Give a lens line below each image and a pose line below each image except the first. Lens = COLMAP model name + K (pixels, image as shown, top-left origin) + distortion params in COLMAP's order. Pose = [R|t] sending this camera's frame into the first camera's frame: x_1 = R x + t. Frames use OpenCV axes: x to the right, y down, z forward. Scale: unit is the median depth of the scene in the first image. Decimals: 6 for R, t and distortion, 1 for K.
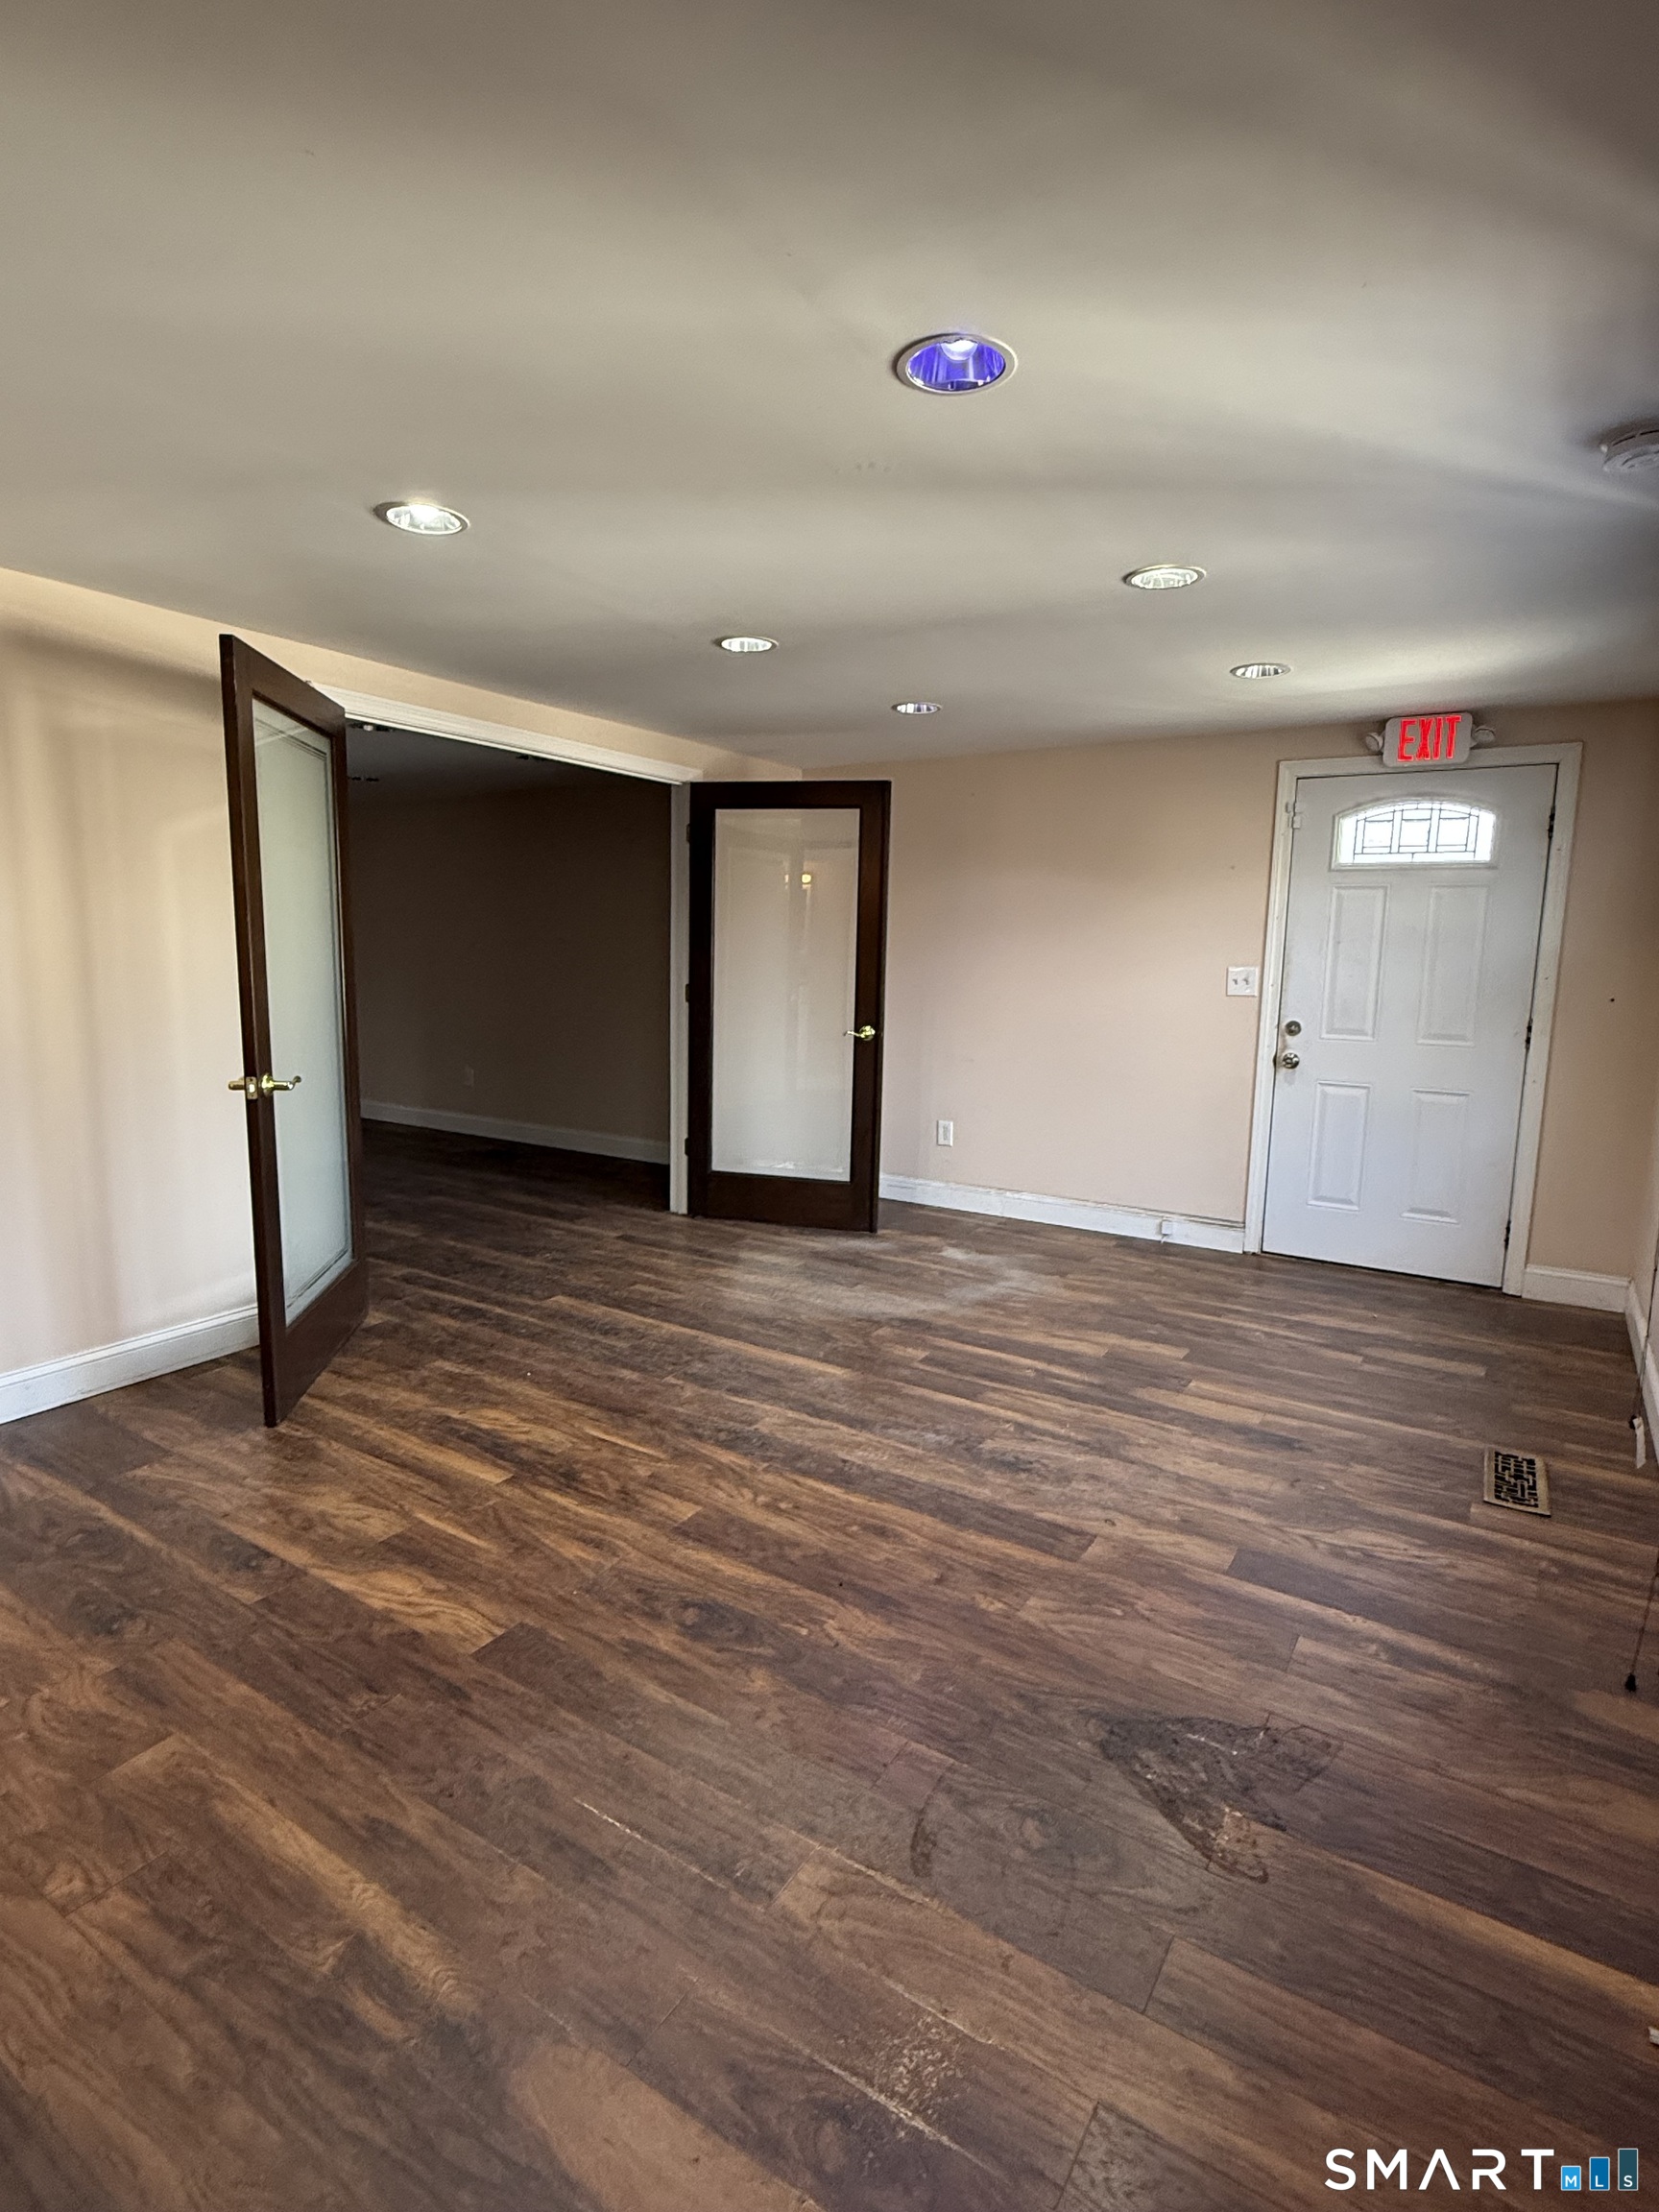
lens RADIAL K [[1104.8, 0, 832.9], [0, 1104.8, 1106.9], [0, 0, 1]] dist [-0.002189, 0.000926]
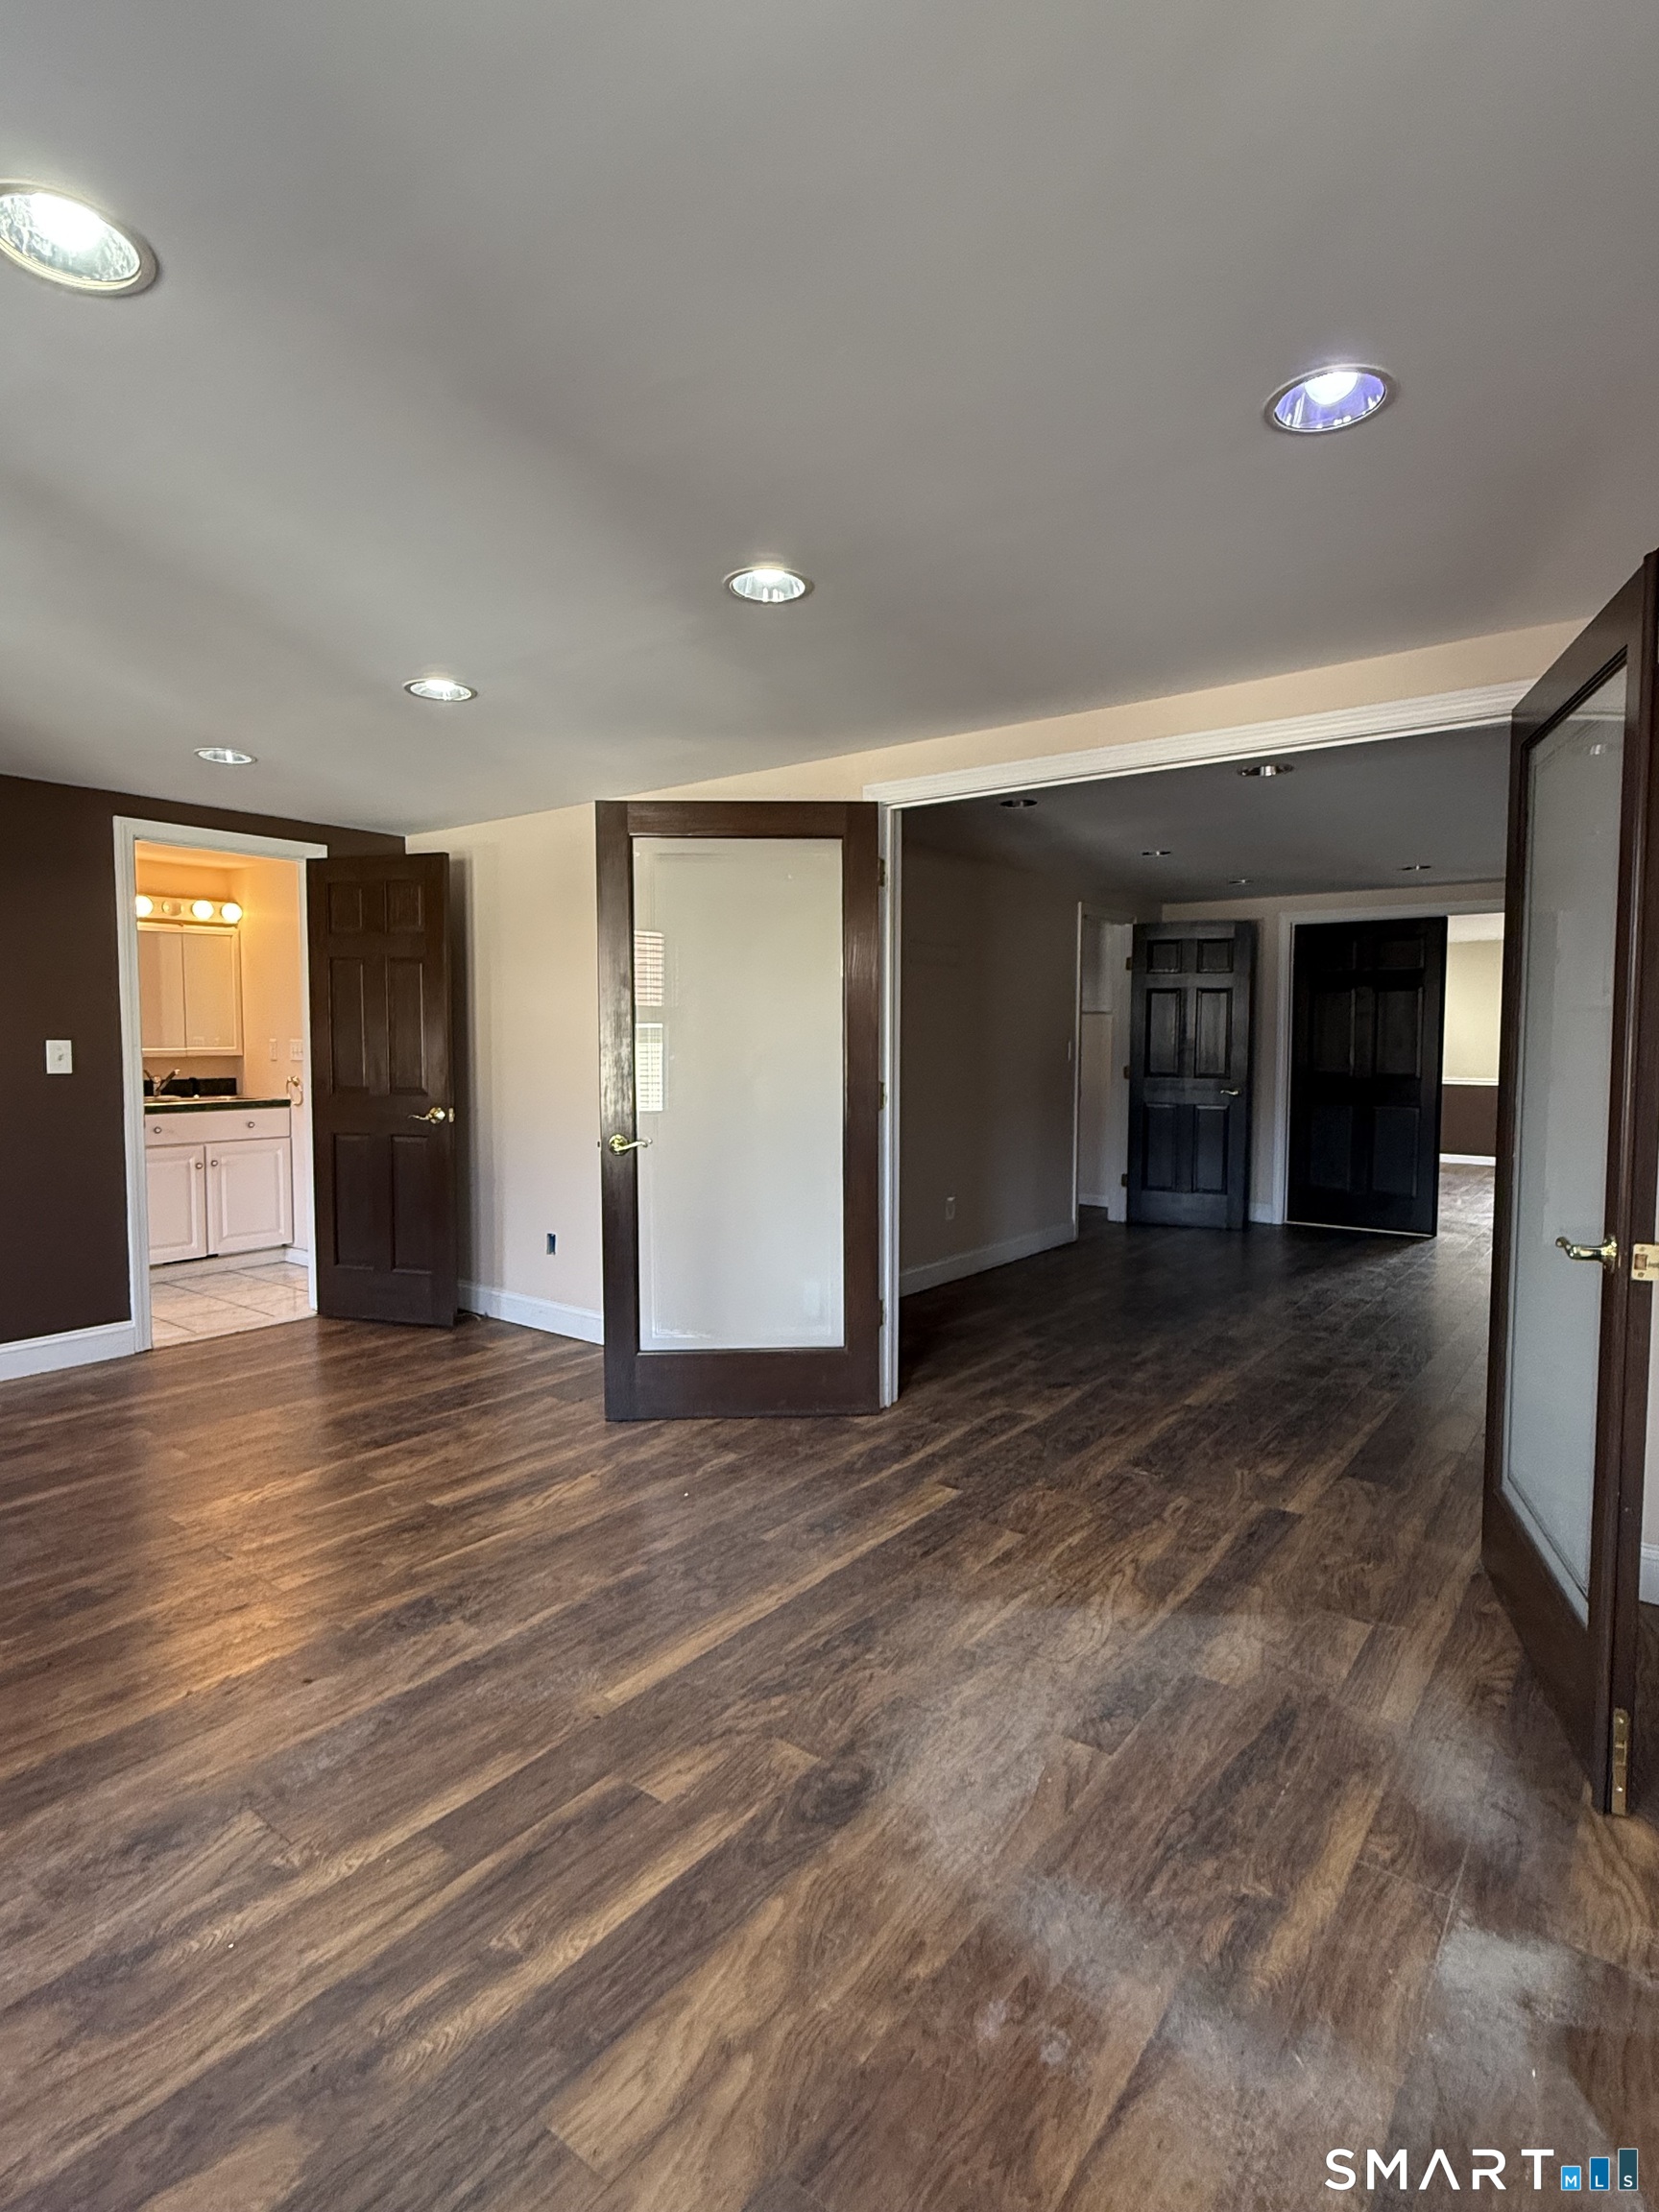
lens RADIAL K [[1104.8, 0, 829.3], [0, 1104.8, 1104.2], [0, 0, 1]] dist [-0.002189, 0.000926]
pose [[-0.071580, 0.044141, -0.996458, 0.579299], [-0.148964, 0.987343, 0.054438, -0.137901], [0.986248, 0.152333, -0.064099, 1.058494]]
